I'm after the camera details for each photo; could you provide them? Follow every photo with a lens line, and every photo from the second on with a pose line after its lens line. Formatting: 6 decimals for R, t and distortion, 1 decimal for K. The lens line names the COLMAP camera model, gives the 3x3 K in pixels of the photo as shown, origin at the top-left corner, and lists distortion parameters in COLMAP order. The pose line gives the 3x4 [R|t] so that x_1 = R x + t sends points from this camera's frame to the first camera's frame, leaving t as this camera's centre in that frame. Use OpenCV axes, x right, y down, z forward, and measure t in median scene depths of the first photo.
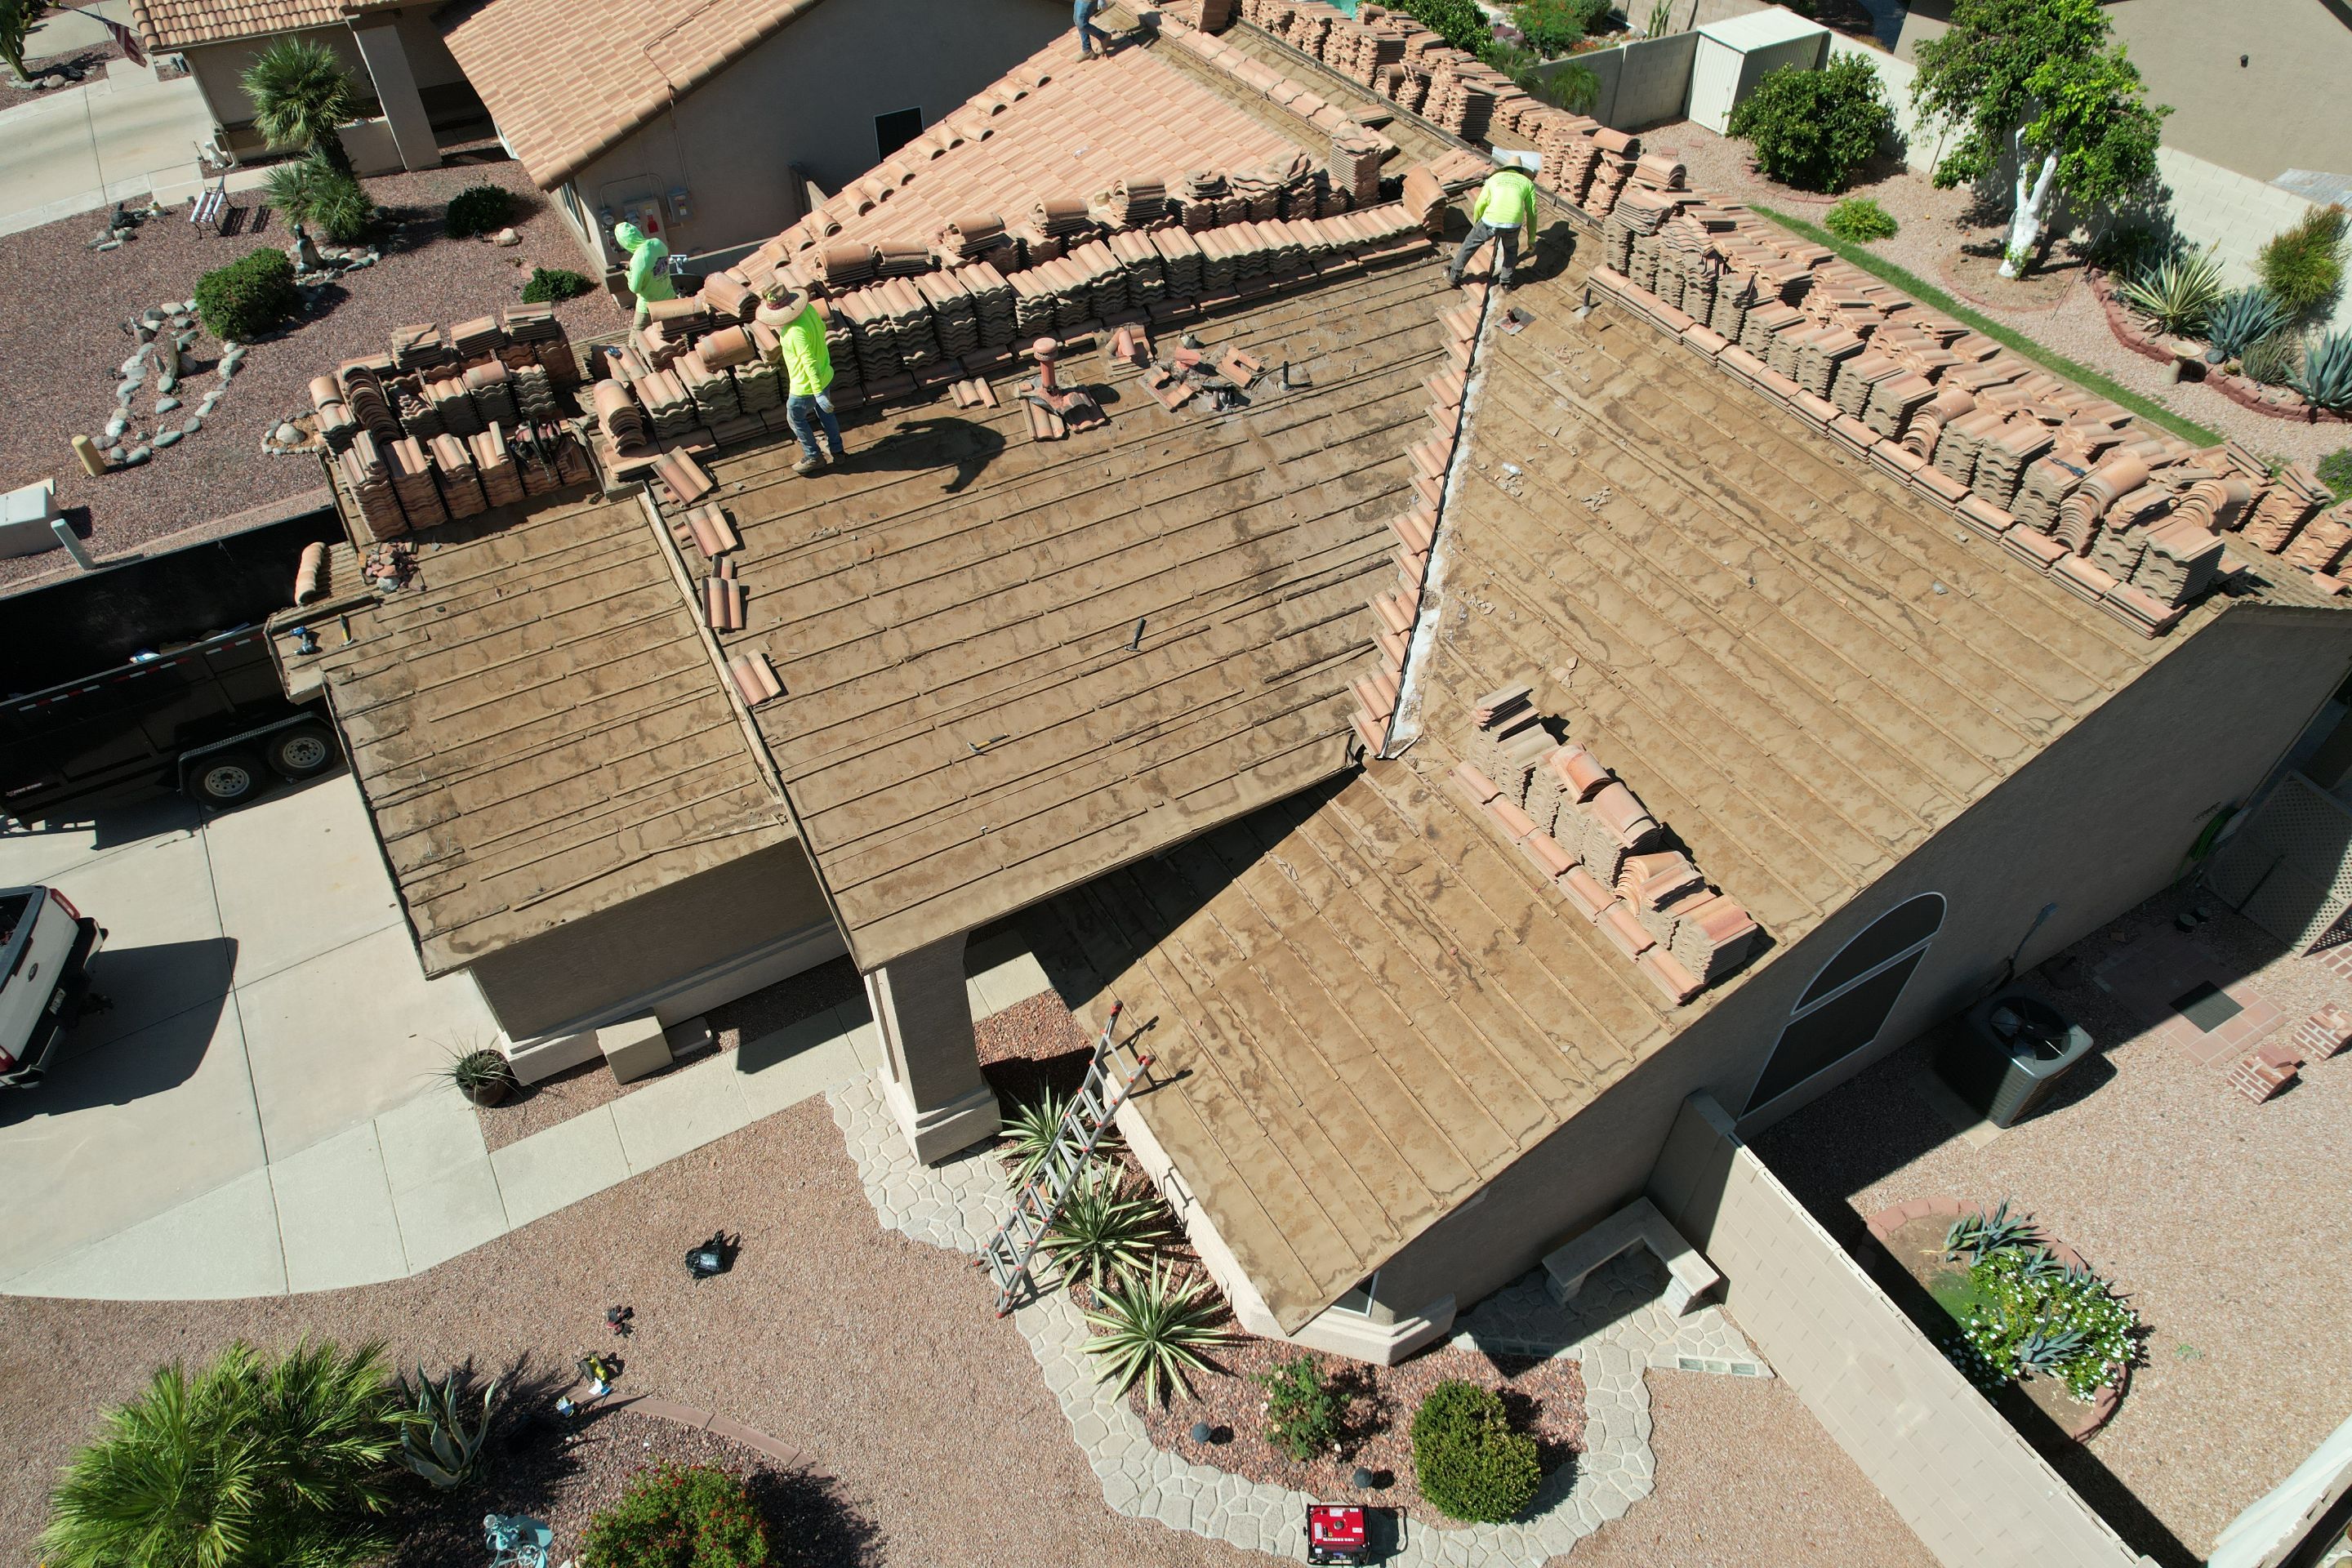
lens RADIAL K [[1506.2, 0, 1164.5], [0, 1506.2, 796.0], [0, 0, 1]] dist [-0.084454, 0.076483]
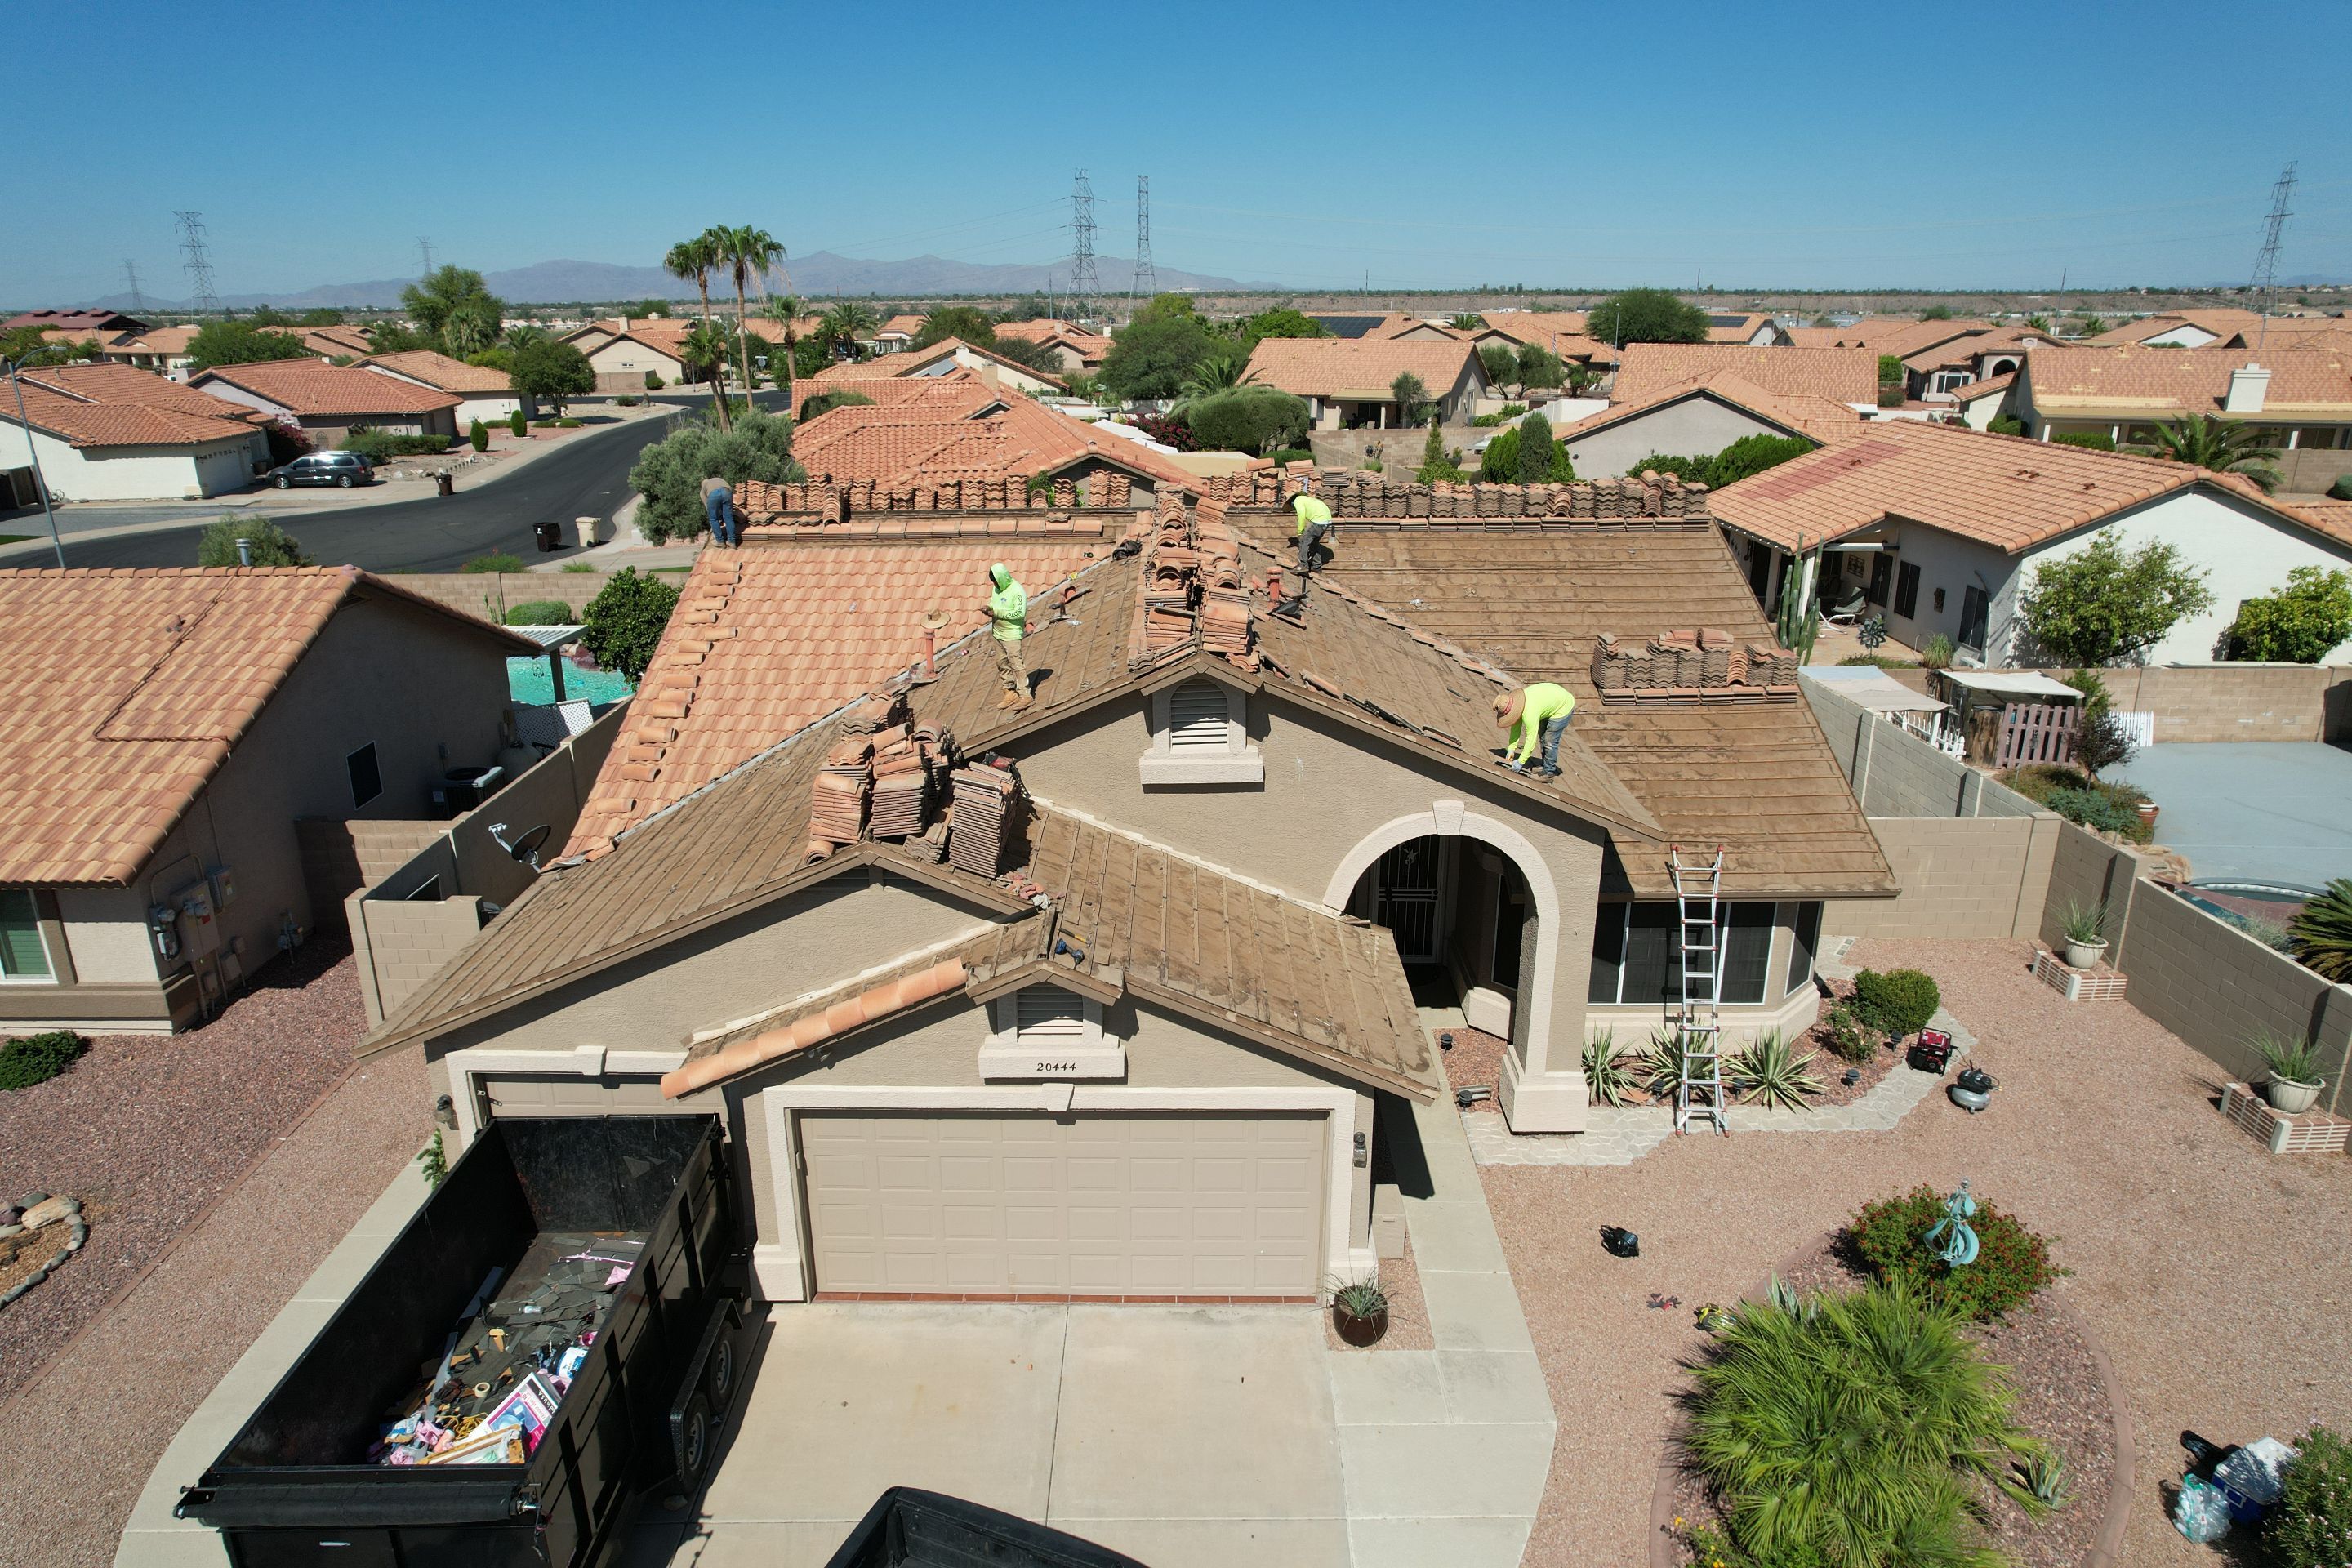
lens RADIAL K [[1506.2, 0, 1164.5], [0, 1506.2, 796.0], [0, 0, 1]] dist [-0.084454, 0.076483]
pose [[0.505420, -0.276199, 0.817474, -1.315555], [0.623659, 0.771658, -0.124871, -0.025191], [-0.596322, 0.572938, 0.562266, 0.381801]]
